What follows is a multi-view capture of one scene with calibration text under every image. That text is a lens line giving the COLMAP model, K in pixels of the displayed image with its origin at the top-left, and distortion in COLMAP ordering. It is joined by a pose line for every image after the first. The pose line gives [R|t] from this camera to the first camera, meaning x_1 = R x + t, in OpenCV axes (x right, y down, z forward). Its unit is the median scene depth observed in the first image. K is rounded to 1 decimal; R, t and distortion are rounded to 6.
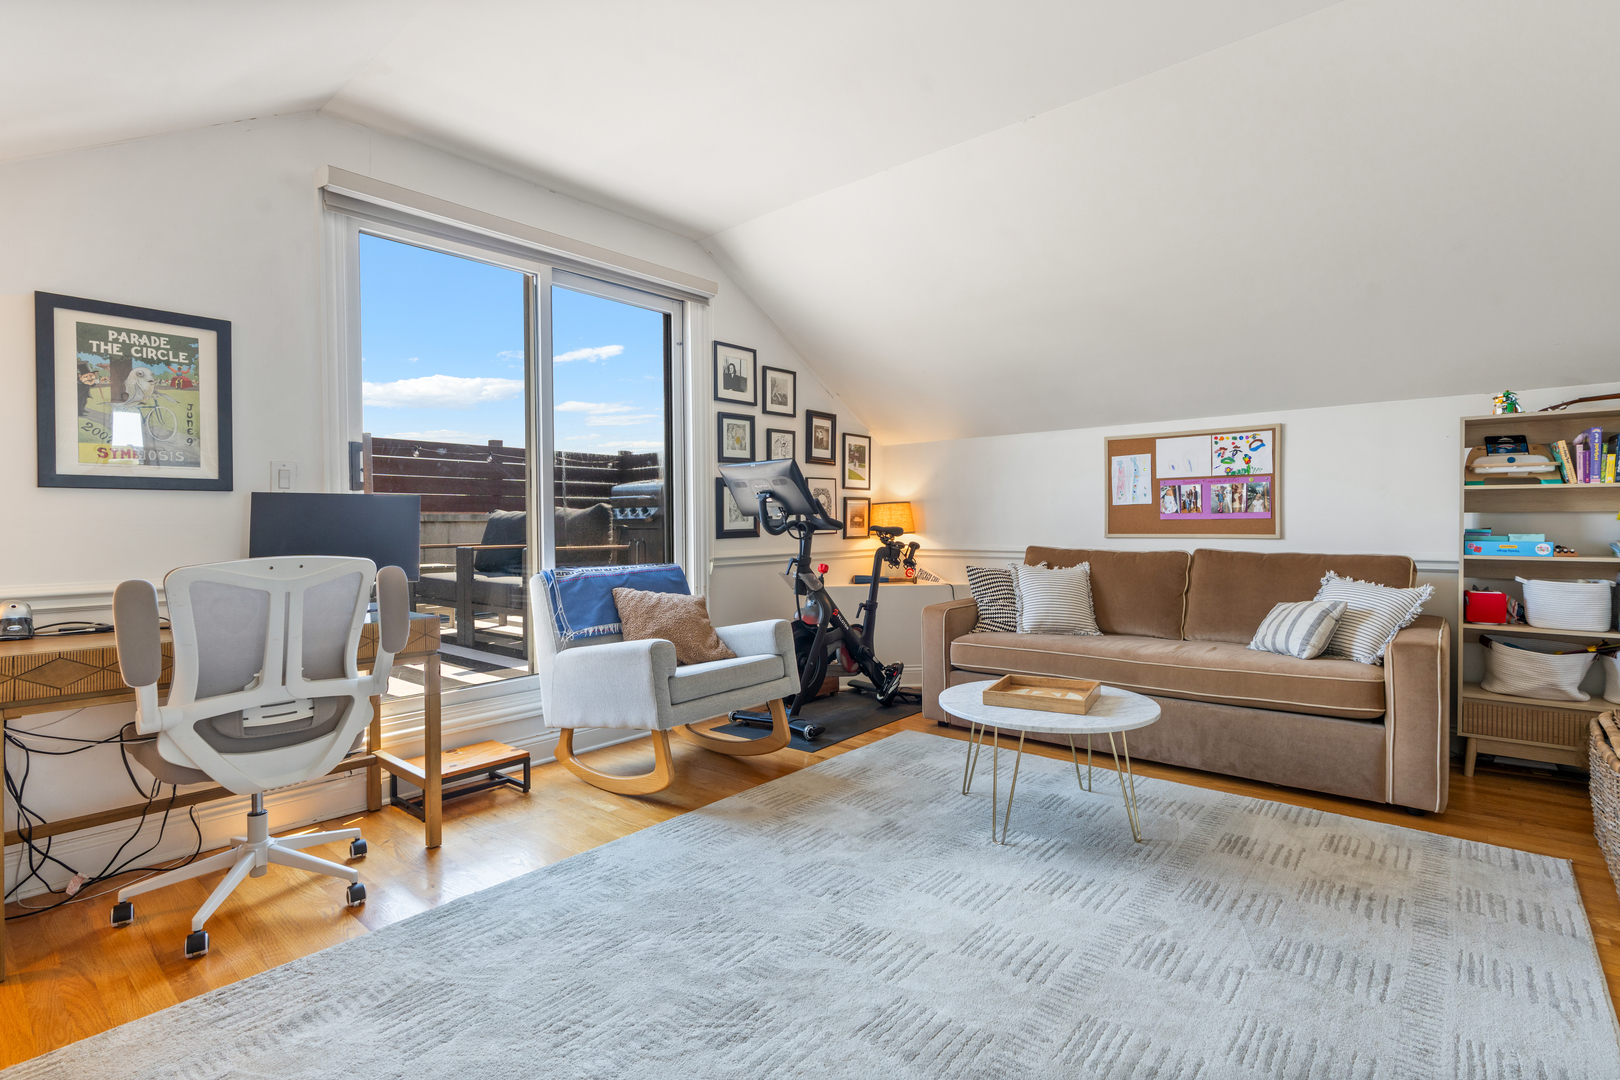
lens RADIAL K [[771.6, 0, 810.0], [0, 771.6, 540.0], [0, 0, 1]] dist [-0.003030, 0.000031]
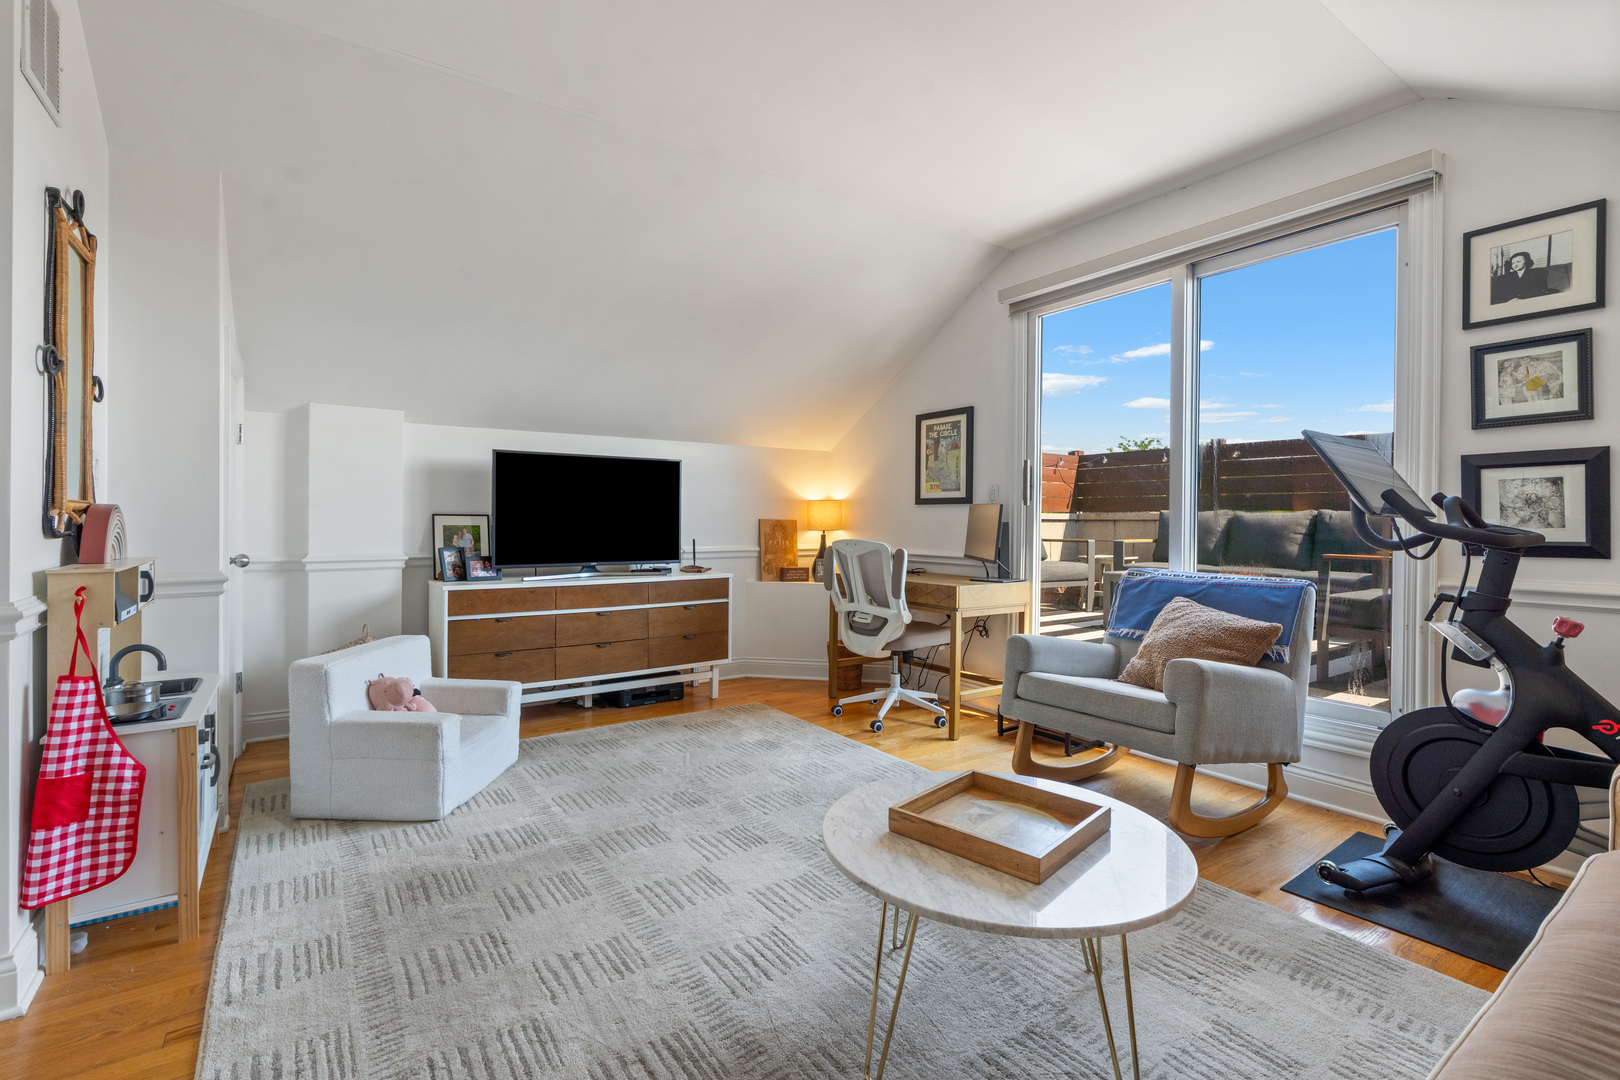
lens RADIAL K [[735.5, 0, 806.1], [0, 735.5, 526.3], [0, 0, 1]] dist [-0.001544, -0.000141]
pose [[-0.249312, 0.015914, -0.968293, 0.970369], [-0.025082, 0.999423, 0.022883, -0.041888], [0.968098, 0.029991, -0.248769, 1.079231]]
